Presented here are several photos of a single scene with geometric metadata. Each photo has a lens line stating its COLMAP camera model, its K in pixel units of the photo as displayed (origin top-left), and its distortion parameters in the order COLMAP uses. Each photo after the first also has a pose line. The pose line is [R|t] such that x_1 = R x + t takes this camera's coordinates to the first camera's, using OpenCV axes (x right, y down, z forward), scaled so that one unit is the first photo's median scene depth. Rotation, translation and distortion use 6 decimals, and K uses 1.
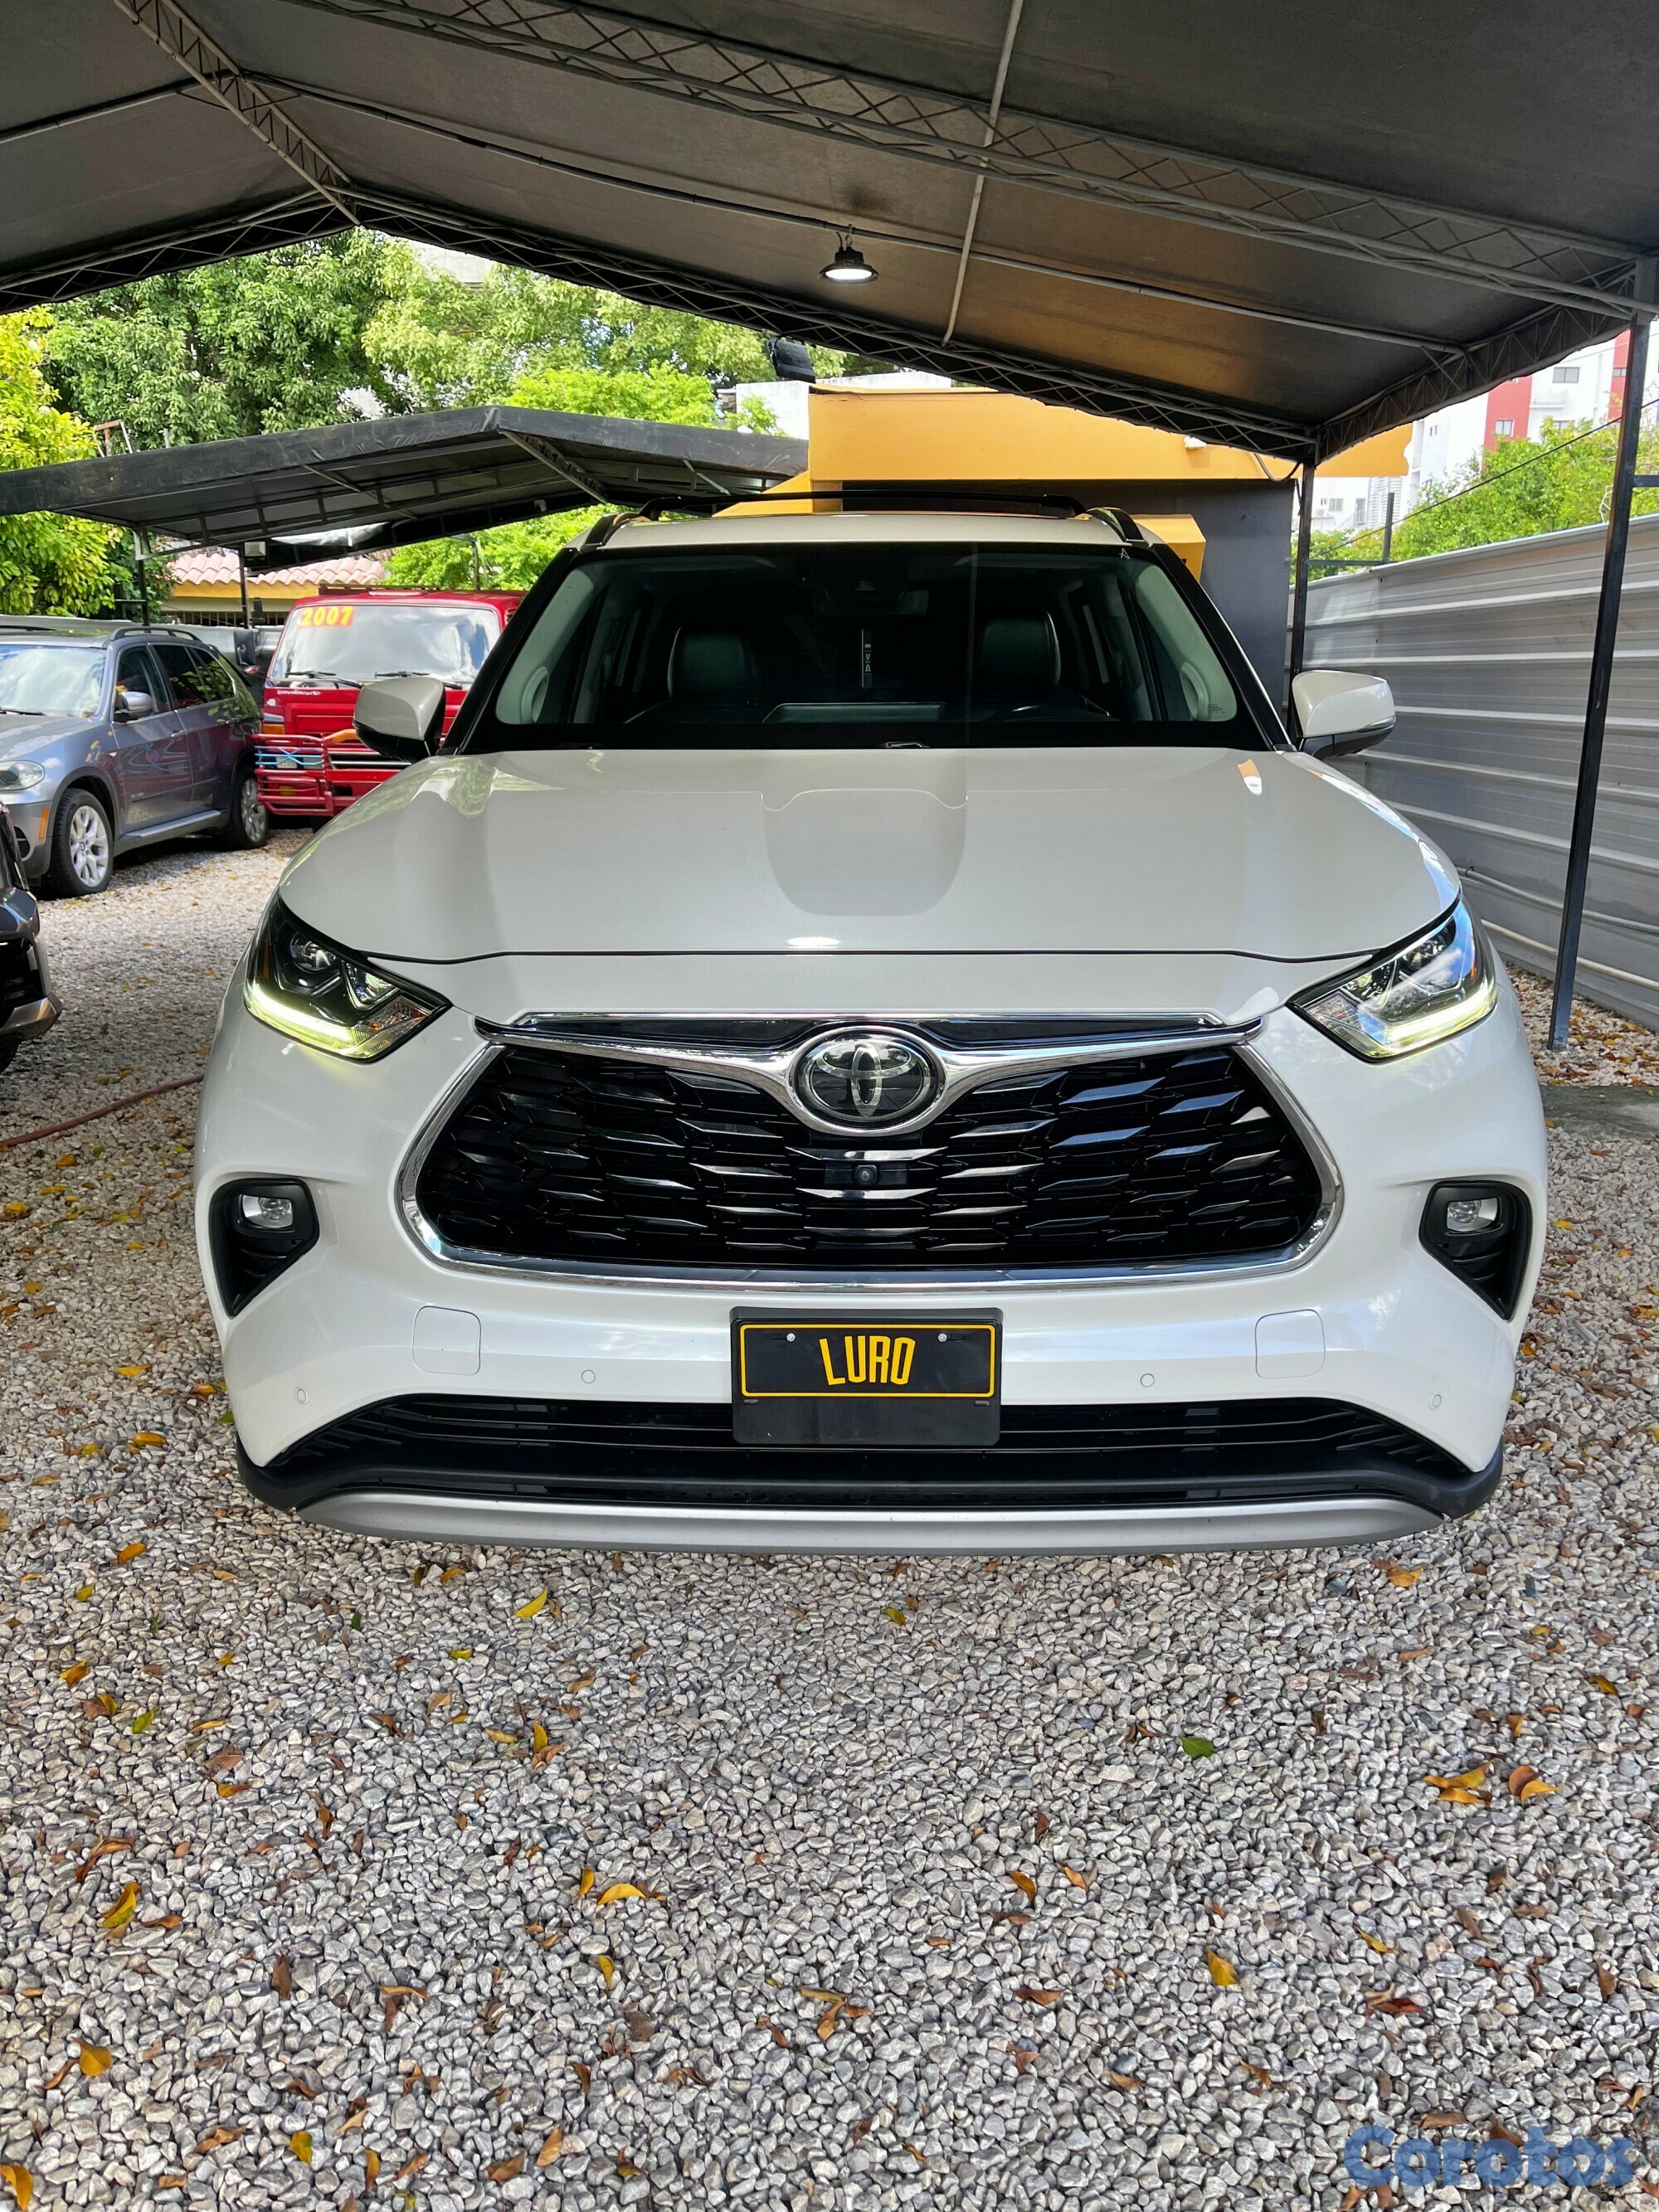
lens RADIAL K [[1713.1, 0, 830.0], [0, 1713.1, 1097.4], [0, 0, 1]] dist [0.047609, -0.041319]
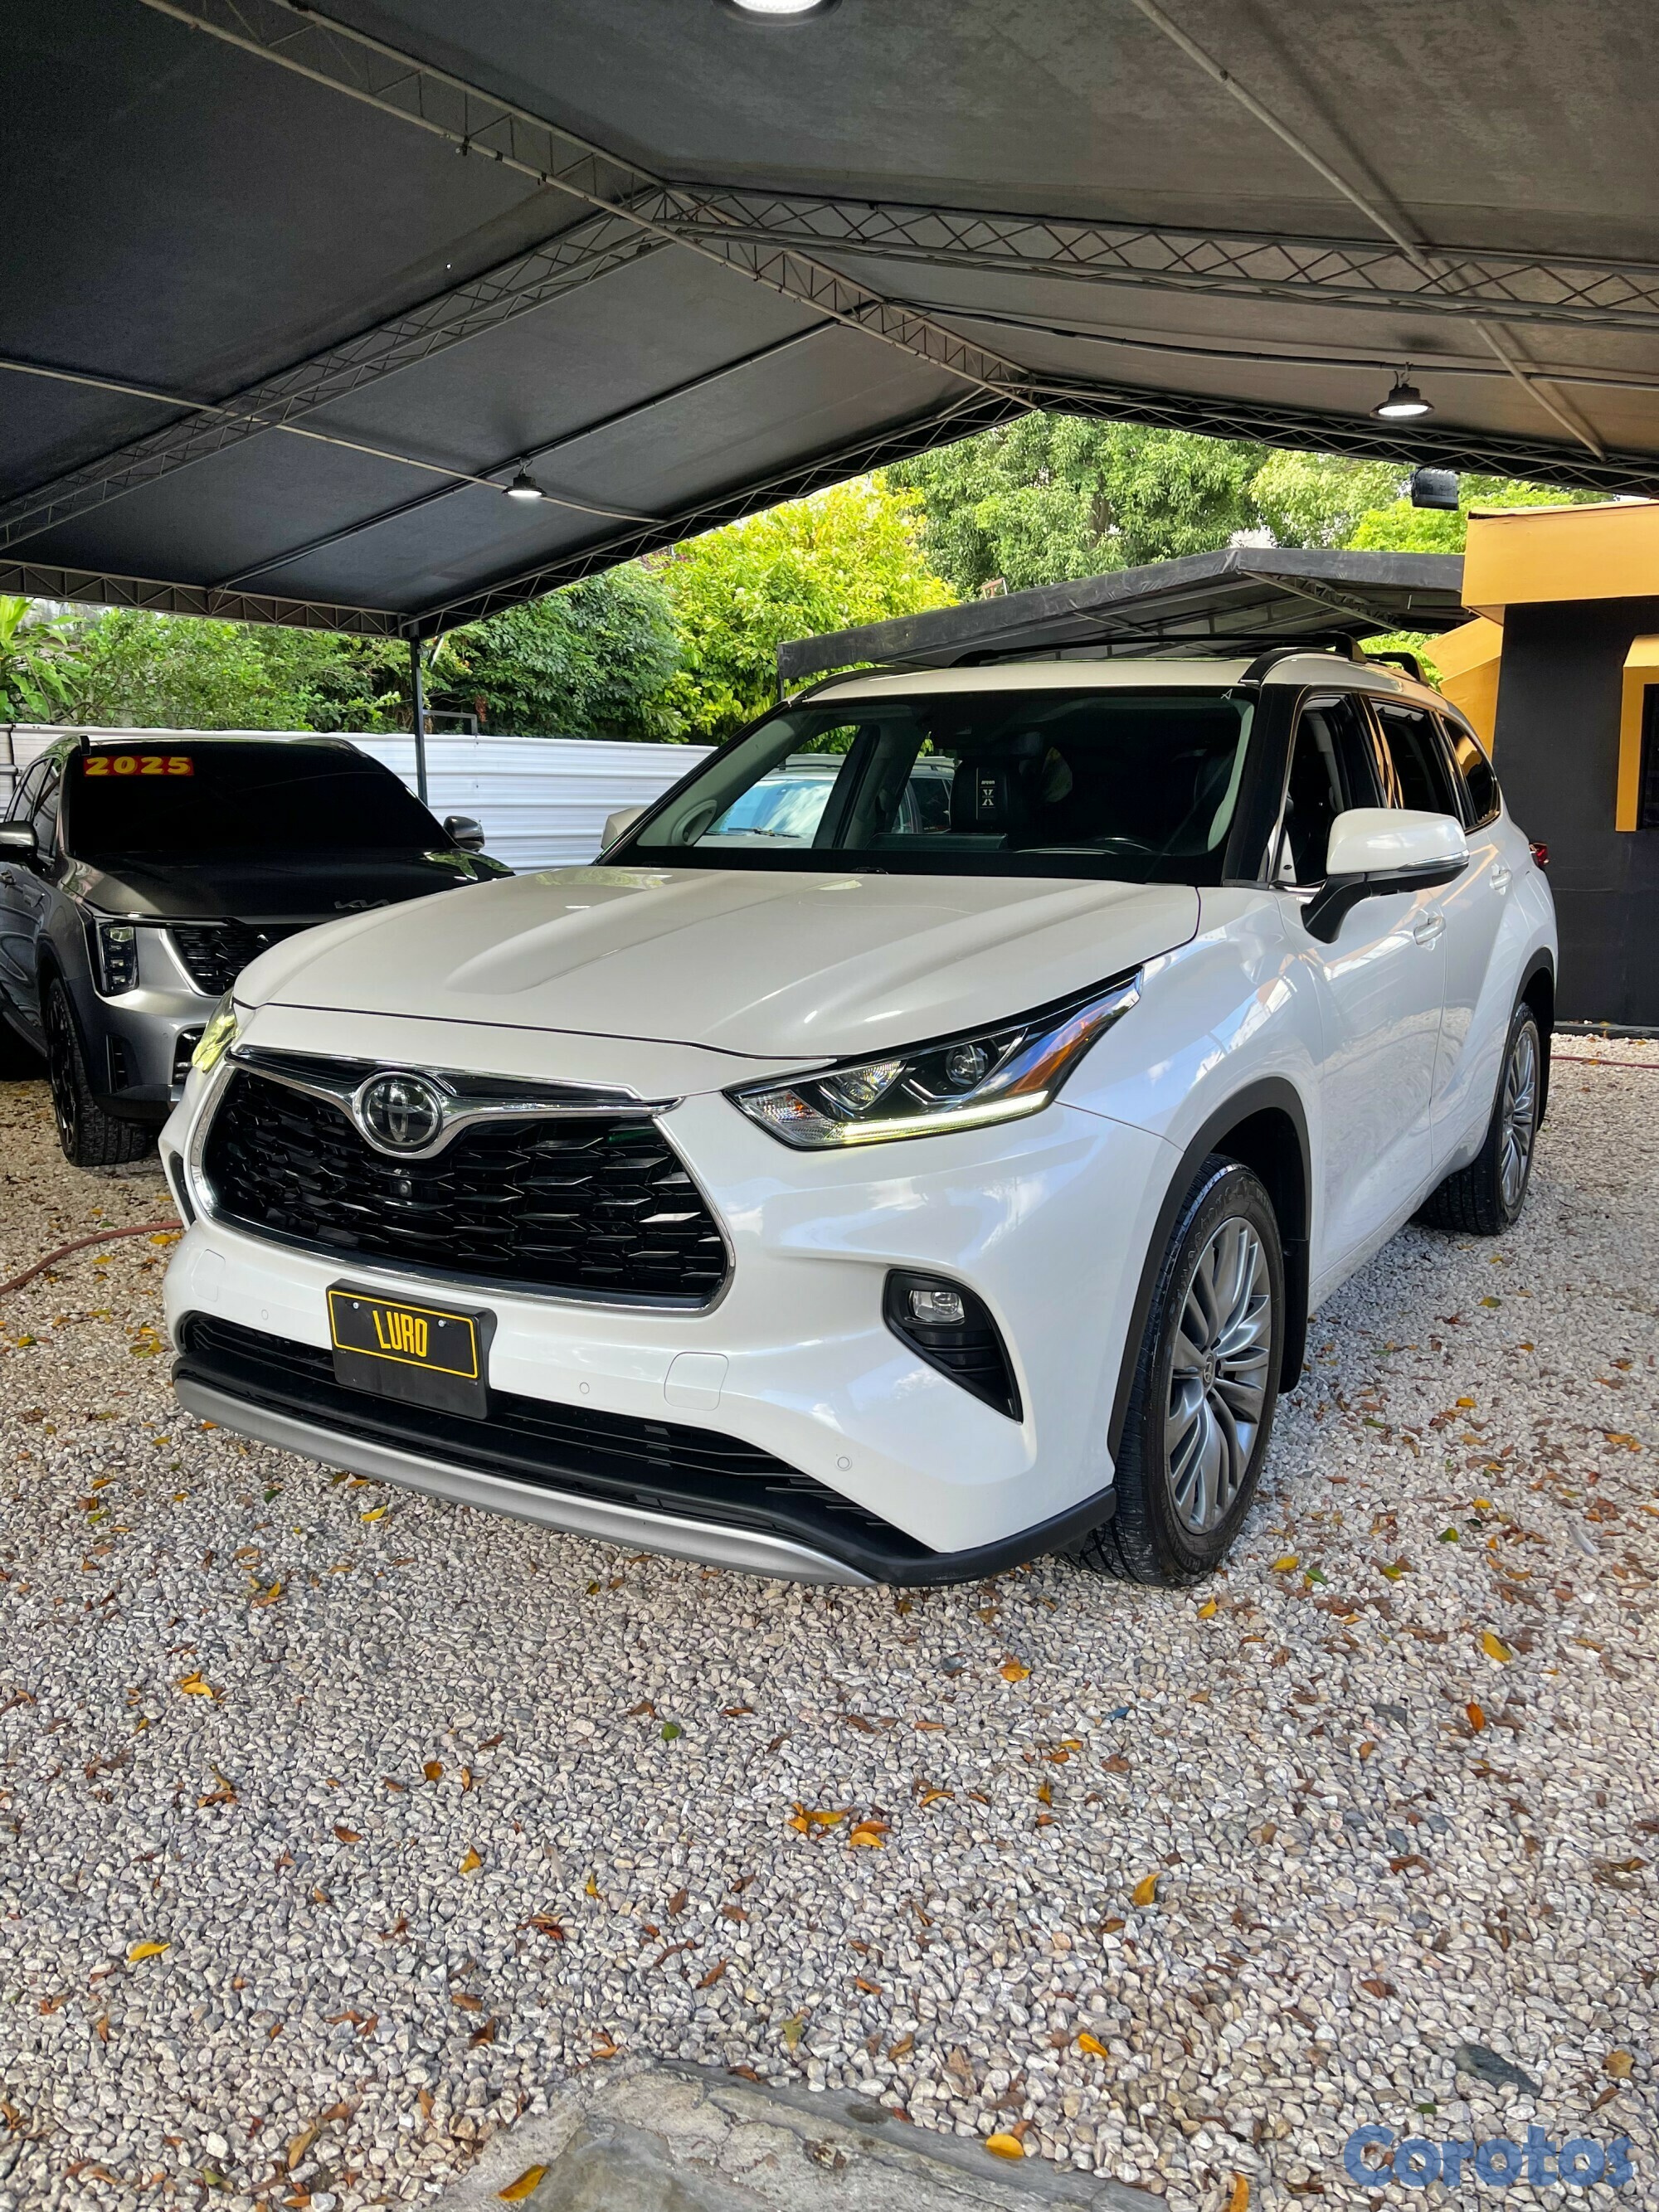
lens RADIAL K [[1713.1, 0, 837.7], [0, 1713.1, 1104.7], [0, 0, 1]] dist [0.047609, -0.041319]
pose [[0.860476, 0.095806, -0.500402, 0.799069], [-0.127715, 0.991363, -0.029811, -0.017475], [0.493223, 0.089561, 0.865280, 0.021788]]
